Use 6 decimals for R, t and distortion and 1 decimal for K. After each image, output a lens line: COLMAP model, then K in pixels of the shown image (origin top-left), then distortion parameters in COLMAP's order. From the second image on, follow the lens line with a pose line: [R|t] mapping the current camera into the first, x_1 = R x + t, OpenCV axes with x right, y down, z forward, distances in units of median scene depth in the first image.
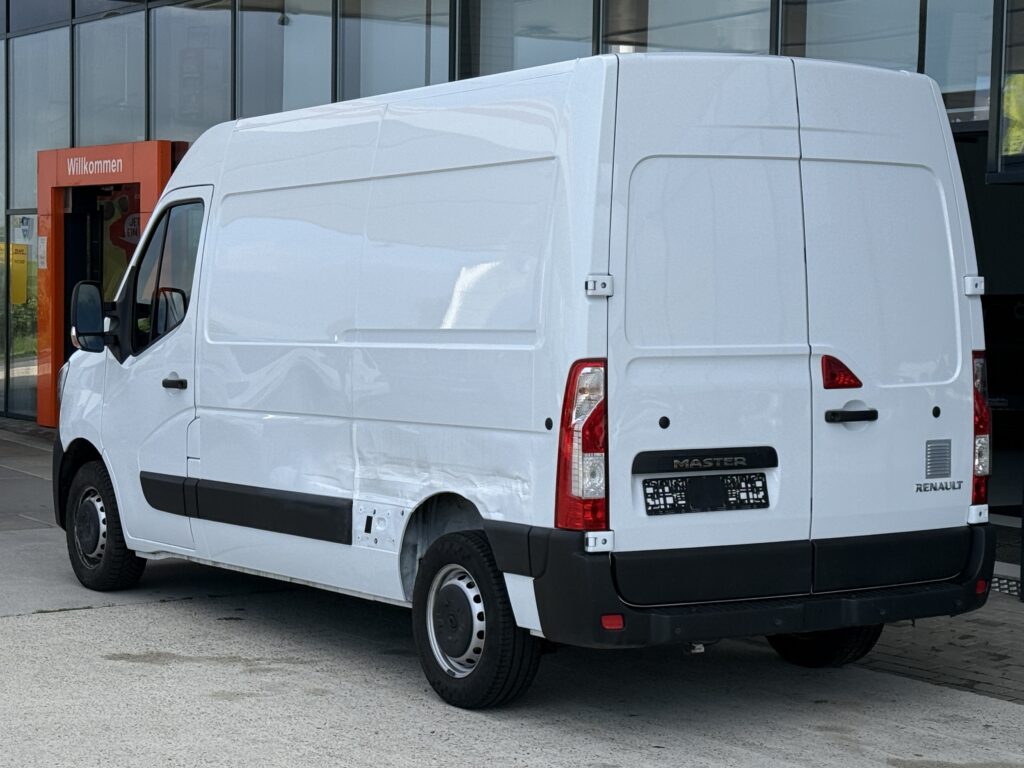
lens RADIAL K [[2144.6, 0, 512.0], [0, 2144.6, 384.0], [0, 0, 1]] dist [0.249795, -0.088349]
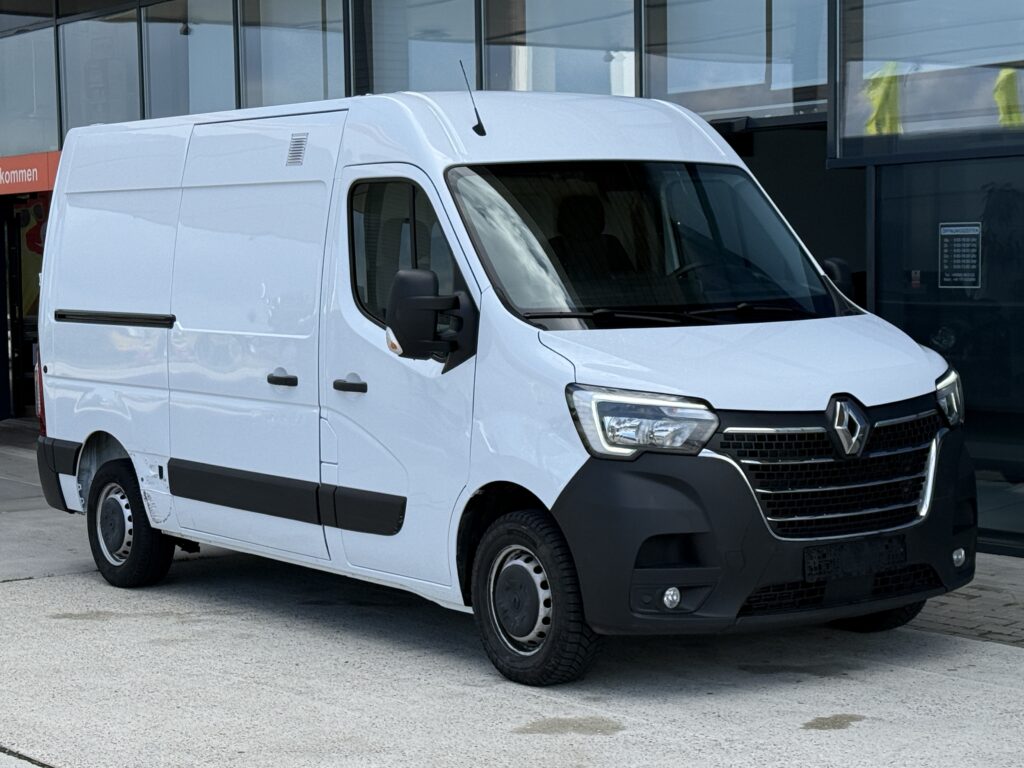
lens RADIAL K [[2144.6, 0, 512.0], [0, 2144.6, 384.0], [0, 0, 1]] dist [0.249795, -0.088349]
pose [[0.998613, -0.034460, 0.039796, 0.010146], [0.034410, 0.999406, 0.001942, 0.014693], [-0.039839, -0.000570, 0.999206, -0.141093]]
